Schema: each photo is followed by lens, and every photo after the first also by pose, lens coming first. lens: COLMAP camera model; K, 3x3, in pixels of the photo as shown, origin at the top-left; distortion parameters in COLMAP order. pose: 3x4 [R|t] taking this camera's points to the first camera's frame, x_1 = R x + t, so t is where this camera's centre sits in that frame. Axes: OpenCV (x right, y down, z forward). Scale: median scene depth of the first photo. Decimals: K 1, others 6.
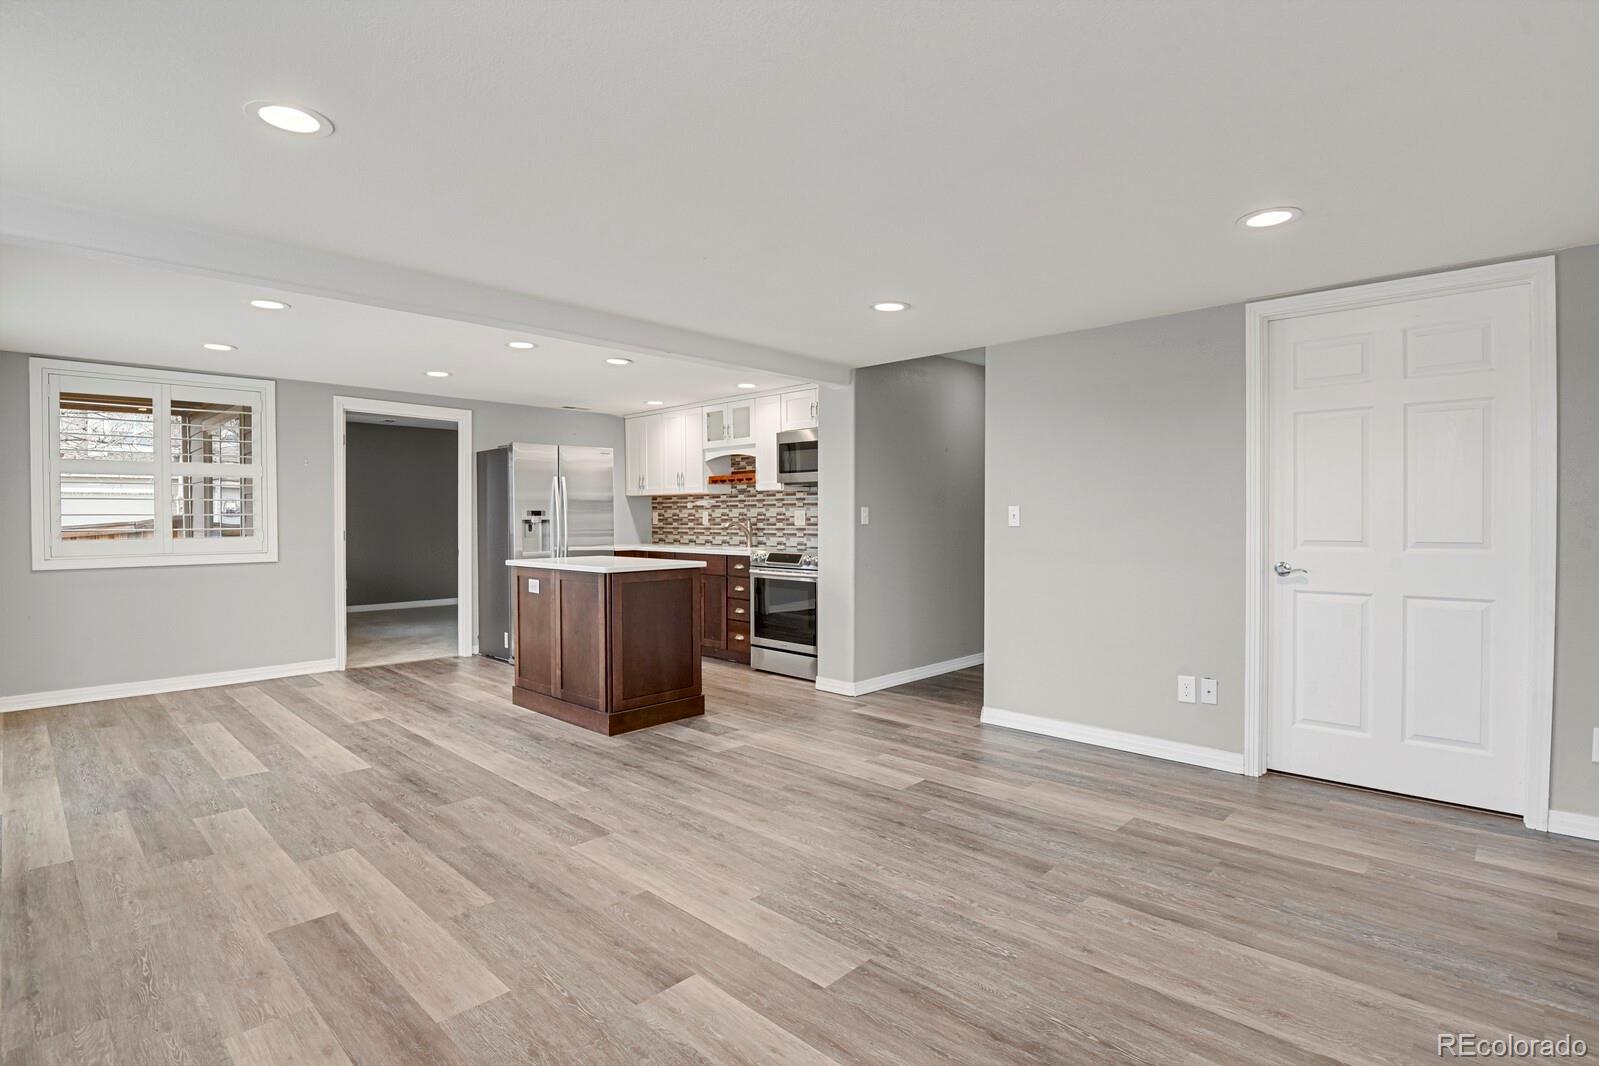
lens RADIAL K [[781.7, 0, 808.4], [0, 781.7, 529.3], [0, 0, 1]] dist [-0.025415, -0.001375]
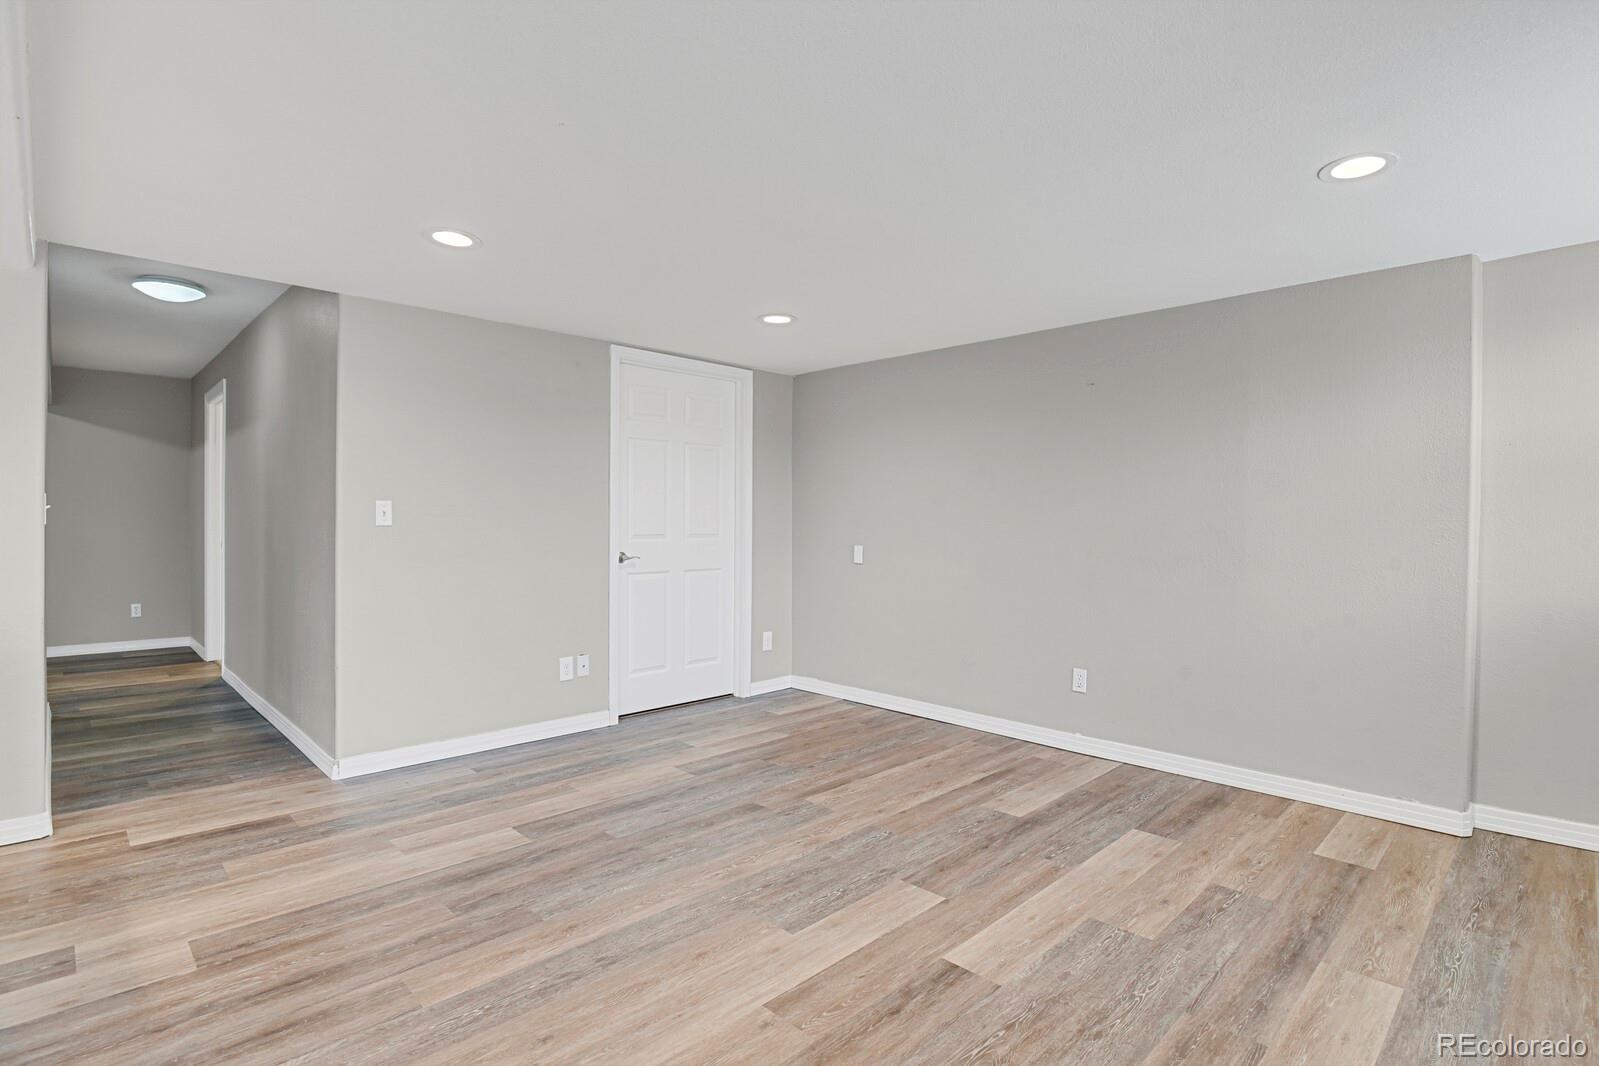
lens RADIAL K [[781.7, 0, 808.4], [0, 781.7, 529.3], [0, 0, 1]] dist [-0.025415, -0.001375]
pose [[0.029214, -0.008755, 0.999535, -0.536336], [0.008769, 0.999925, 0.008502, -0.002697], [-0.999535, 0.008516, 0.029288, 0.521096]]
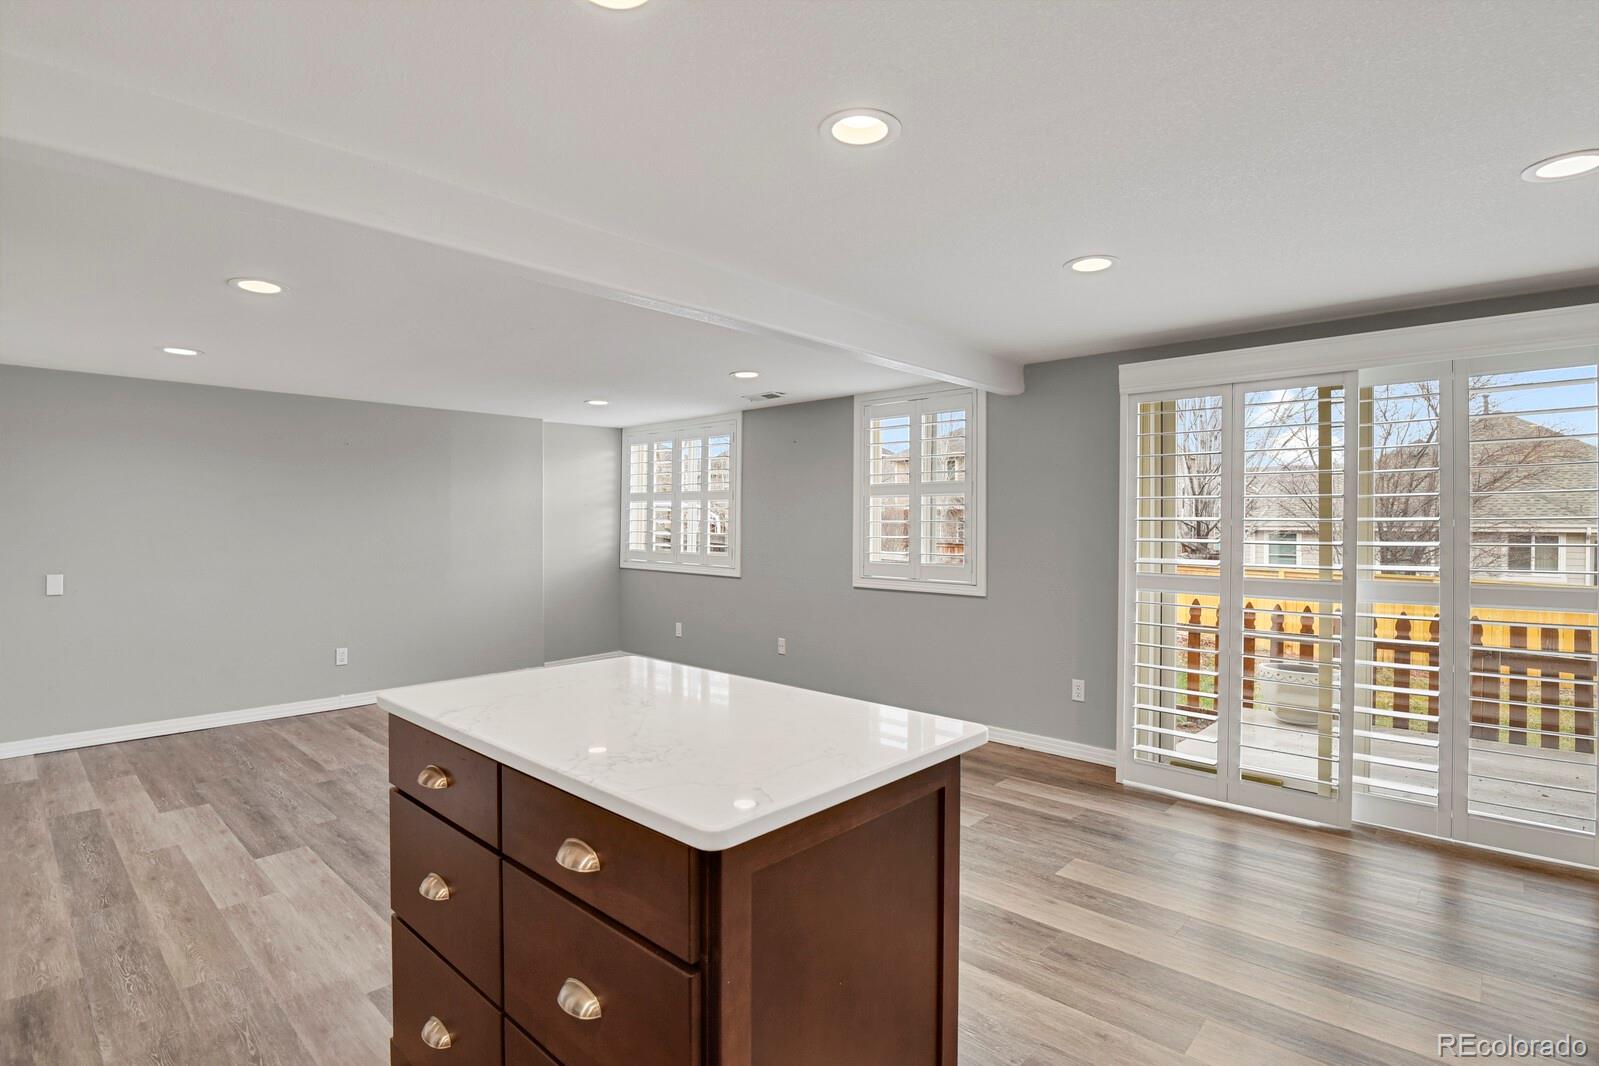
lens RADIAL K [[781.7, 0, 808.4], [0, 781.7, 529.3], [0, 0, 1]] dist [-0.025415, -0.001375]
pose [[-0.999876, 0.001335, -0.015719, -0.357717], [0.000953, 0.999704, 0.024300, -0.050183], [0.015746, 0.024282, -0.999581, 1.473961]]
